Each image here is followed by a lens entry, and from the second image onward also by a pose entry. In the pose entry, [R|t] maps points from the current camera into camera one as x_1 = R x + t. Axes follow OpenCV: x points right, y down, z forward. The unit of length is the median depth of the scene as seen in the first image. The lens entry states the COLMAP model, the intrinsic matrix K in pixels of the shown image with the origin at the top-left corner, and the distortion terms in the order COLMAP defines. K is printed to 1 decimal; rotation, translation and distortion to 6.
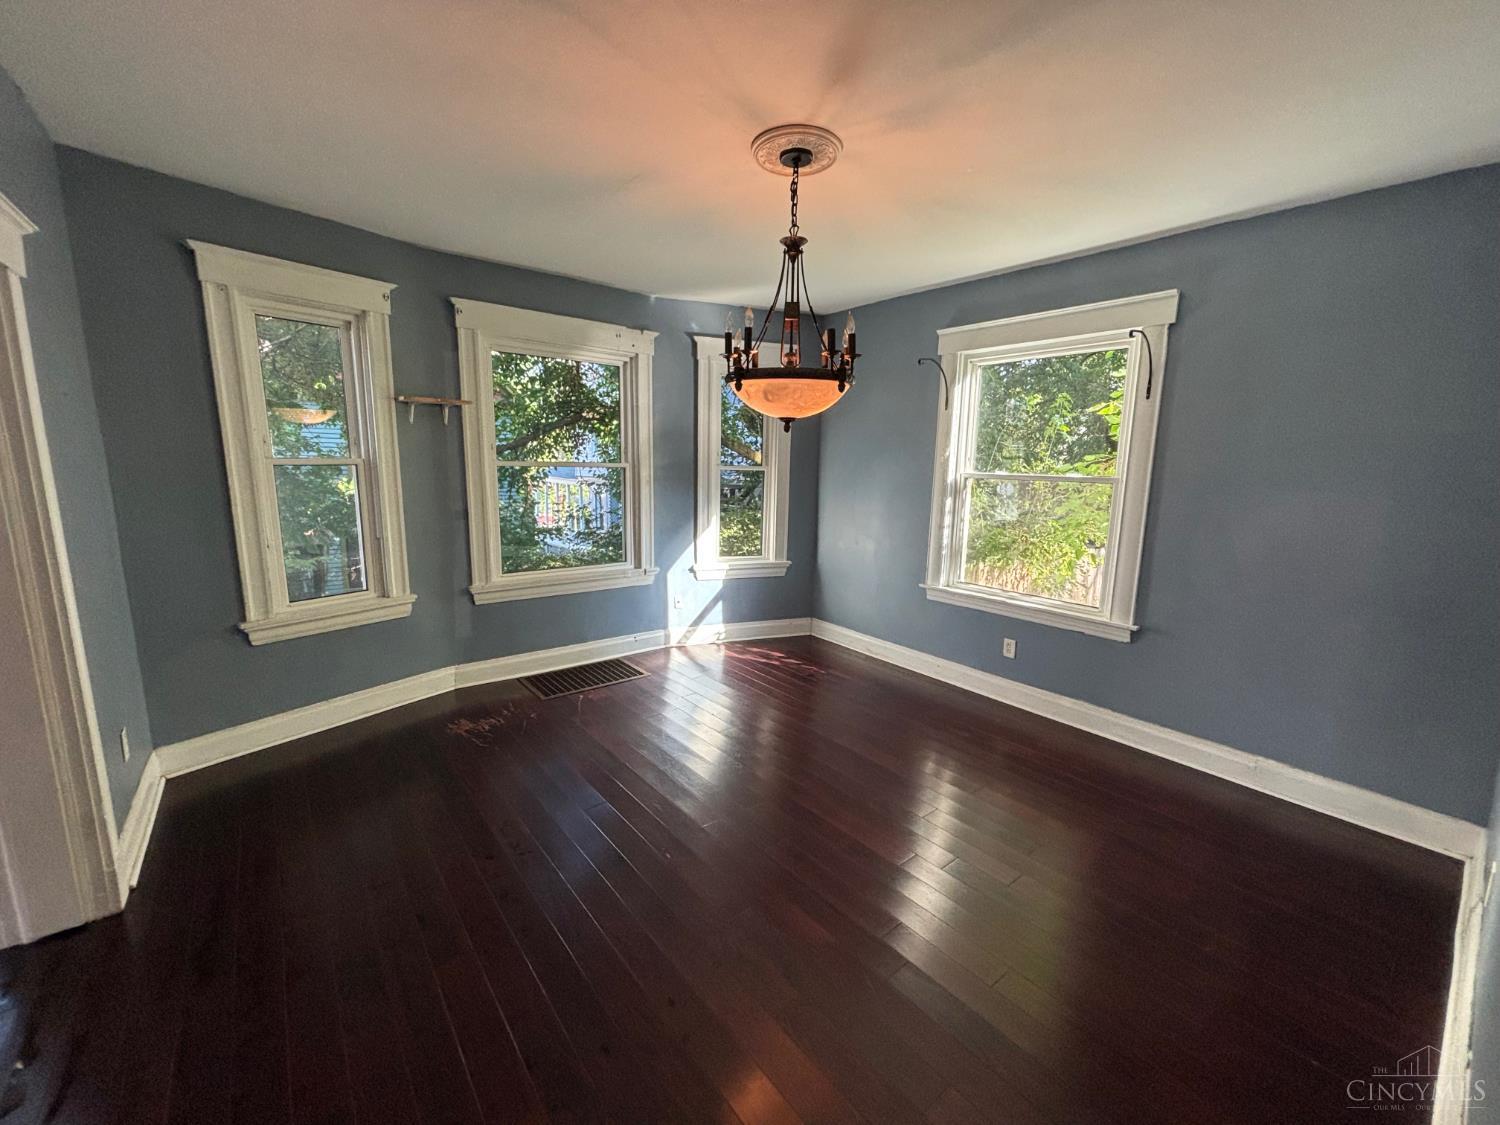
lens RADIAL K [[599.7, 0, 750.0], [0, 599.7, 562.5], [0, 0, 1]] dist [-0.000716, -0.000144]
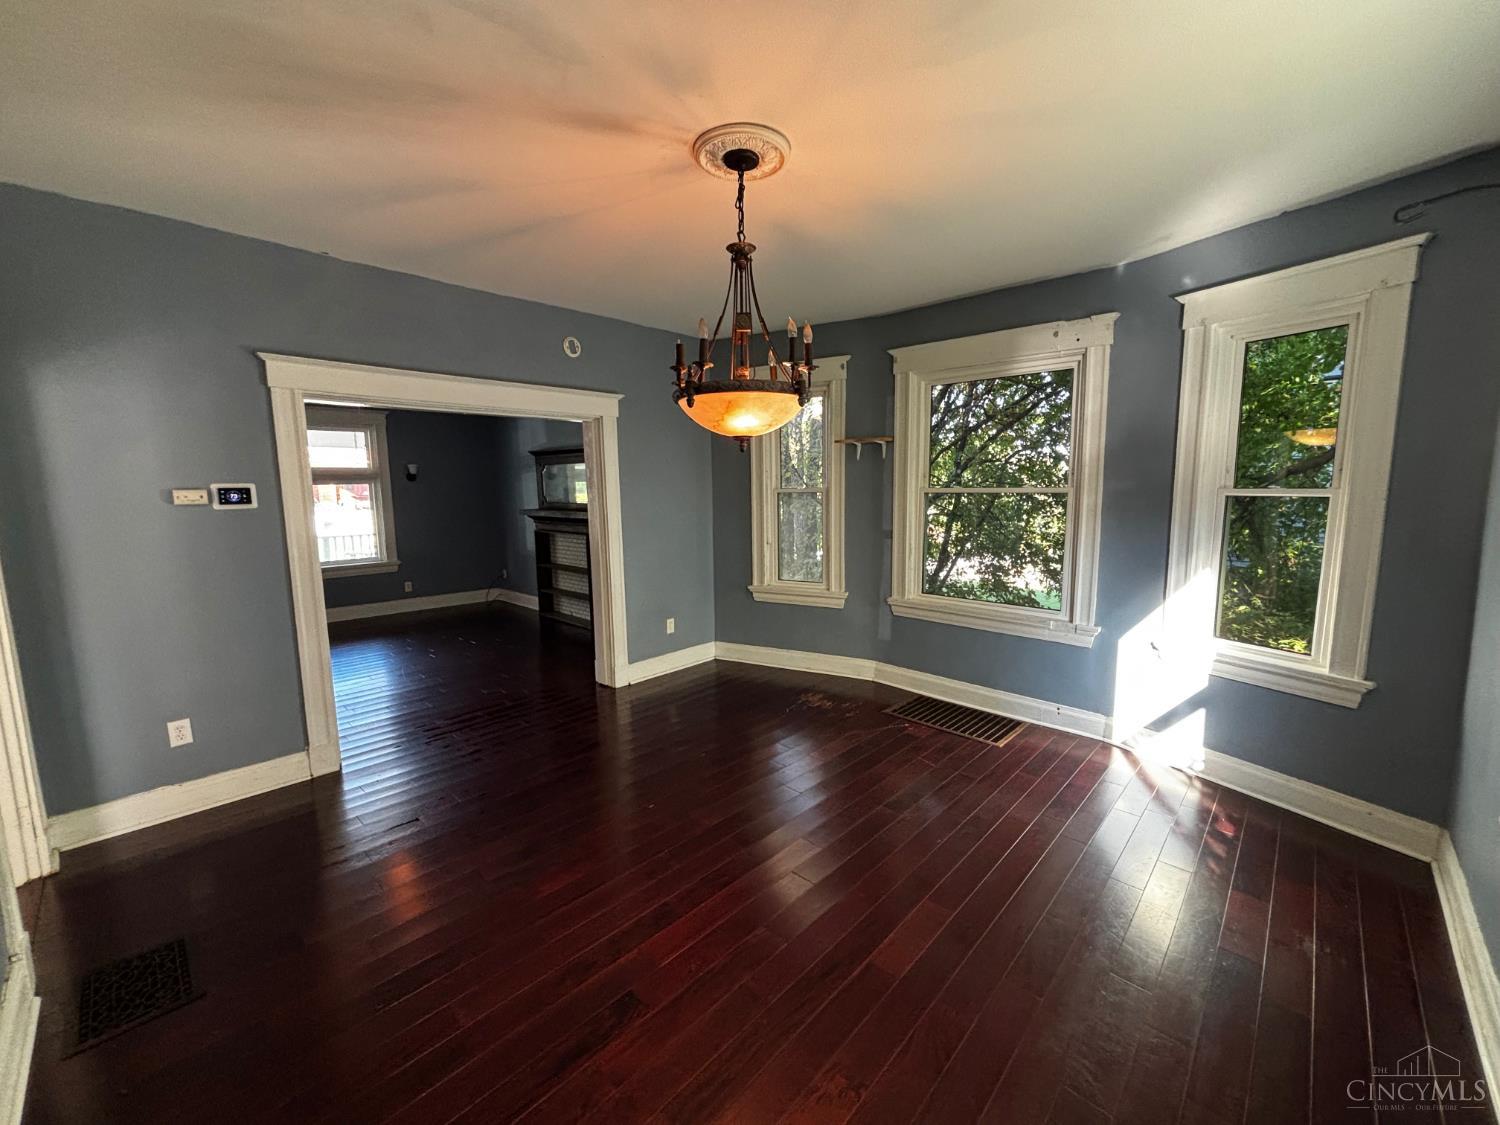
lens RADIAL K [[603.3, 0, 746.0], [0, 603.3, 558.6], [0, 0, 1]] dist [-0.000109, -0.000127]
pose [[0.137892, 0.098781, -0.985509, 0.541430], [-0.159955, 0.984174, 0.076266, -0.066704], [0.977446, 0.147120, 0.151510, 0.480181]]
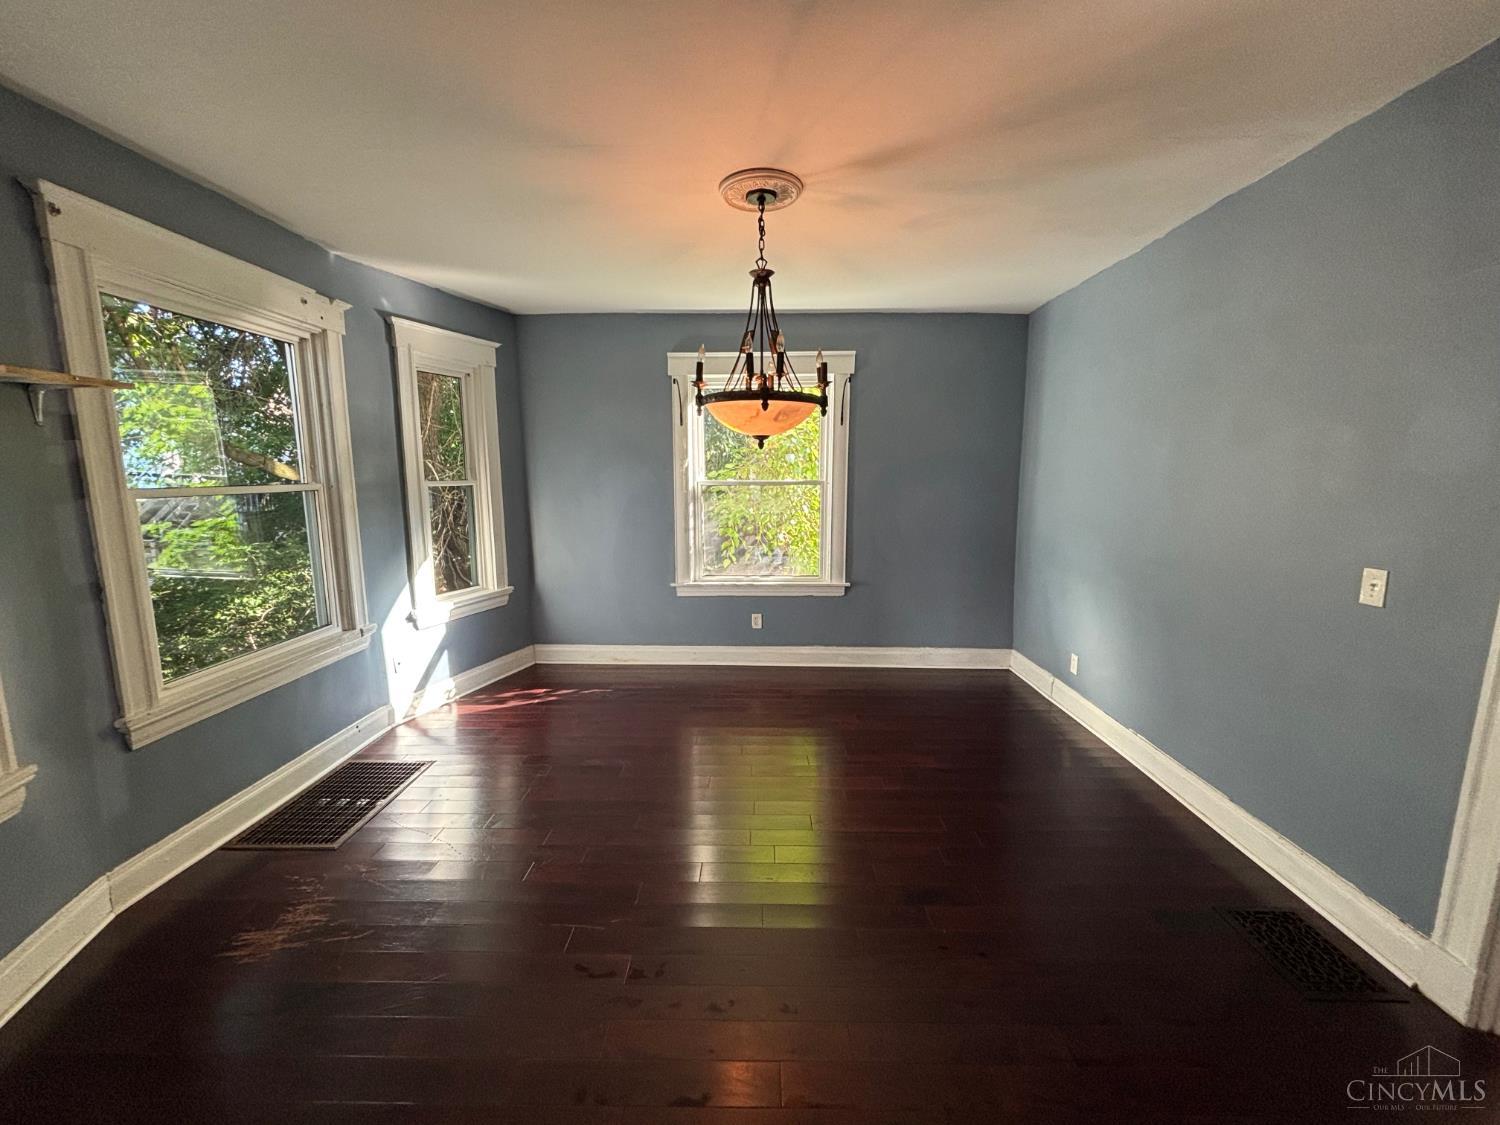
lens RADIAL K [[603.3, 0, 746.0], [0, 603.3, 558.6], [0, 0, 1]] dist [-0.000109, -0.000127]
pose [[0.642090, -0.134505, 0.754737, -0.434054], [0.146296, 0.987894, 0.051595, -0.044633], [-0.752541, 0.077287, 0.653995, 0.178451]]
